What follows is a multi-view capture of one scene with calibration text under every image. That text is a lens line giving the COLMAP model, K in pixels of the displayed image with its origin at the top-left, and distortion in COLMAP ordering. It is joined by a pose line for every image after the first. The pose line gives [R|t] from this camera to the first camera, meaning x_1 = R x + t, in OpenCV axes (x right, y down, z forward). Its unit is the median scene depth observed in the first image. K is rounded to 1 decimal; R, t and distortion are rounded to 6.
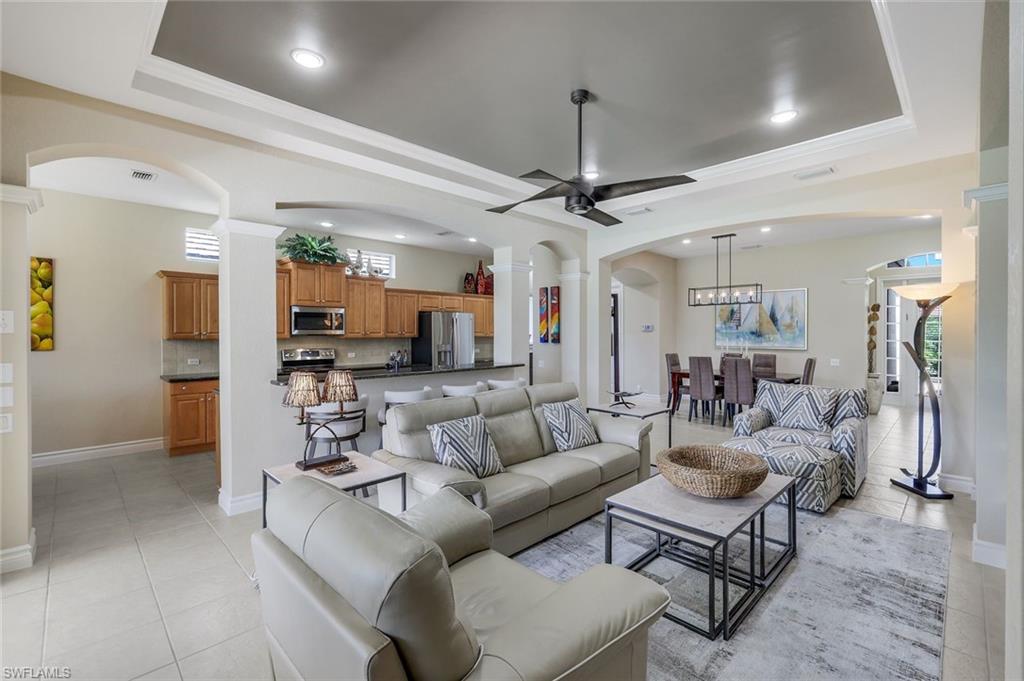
lens RADIAL K [[447.0, 0, 513.5], [0, 447.0, 334.5], [0, 0, 1]] dist [0.003211, -0.000002]
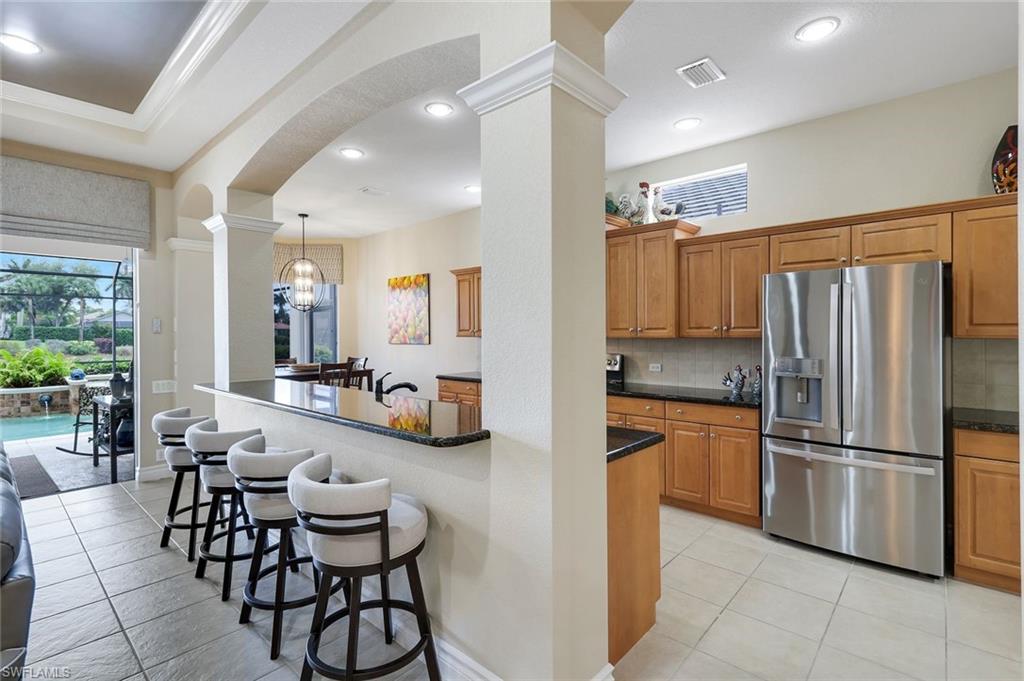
lens RADIAL K [[482.3, 0, 511.0], [0, 482.3, 334.1], [0, 0, 1]] dist [0.003881, 0.000782]
pose [[0.049562, 0.004400, -0.998761, 0.244021], [0.001596, 0.999989, 0.004484, -0.000481], [0.998770, -0.001816, 0.049555, 0.774482]]
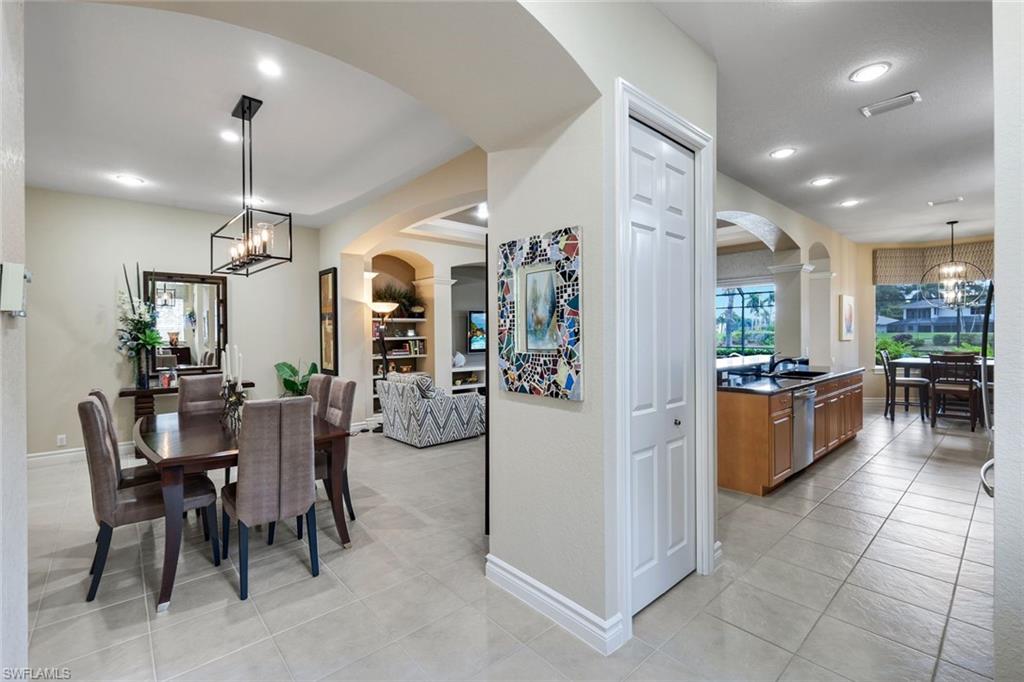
lens RADIAL K [[447.0, 0, 513.5], [0, 447.0, 335.0], [0, 0, 1]] dist [0.003211, -0.000002]
pose [[-0.998398, 0.009550, 0.055761, 0.188321], [0.010096, 0.999904, 0.009526, -0.002522], [-0.055664, 0.010074, -0.998399, 1.404955]]
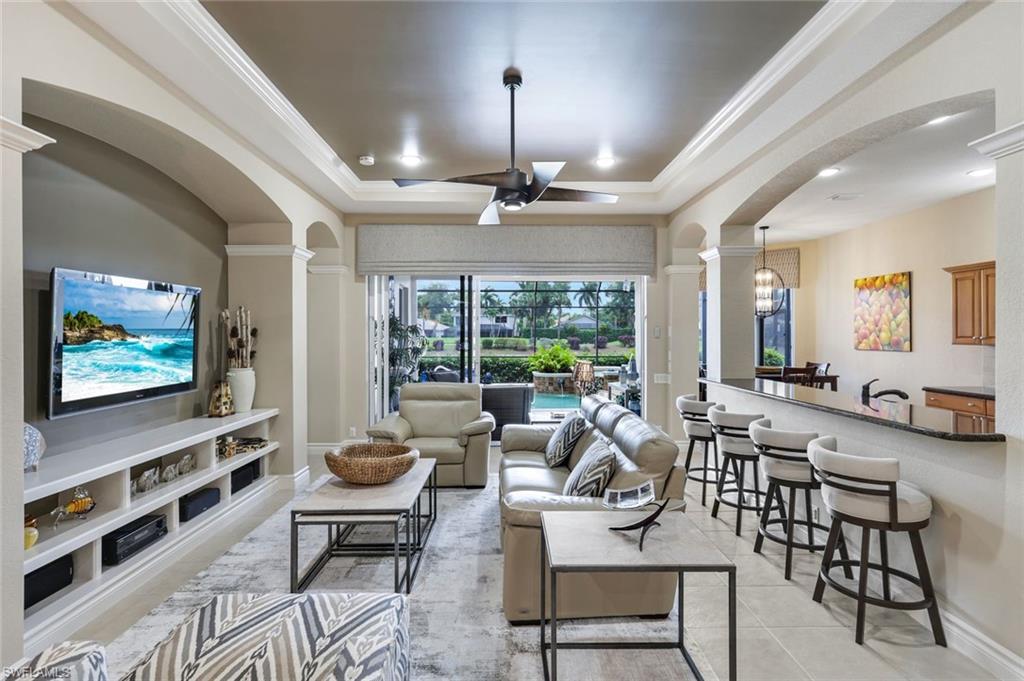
lens RADIAL K [[512.5, 0, 510.7], [0, 512.5, 334.0], [0, 0, 1]] dist [0.001016, 0.000262]
pose [[-0.690517, 0.002039, -0.723314, 0.409206], [-0.000884, 0.999993, 0.003663, -0.009279], [0.723316, 0.003168, -0.690510, 0.773611]]
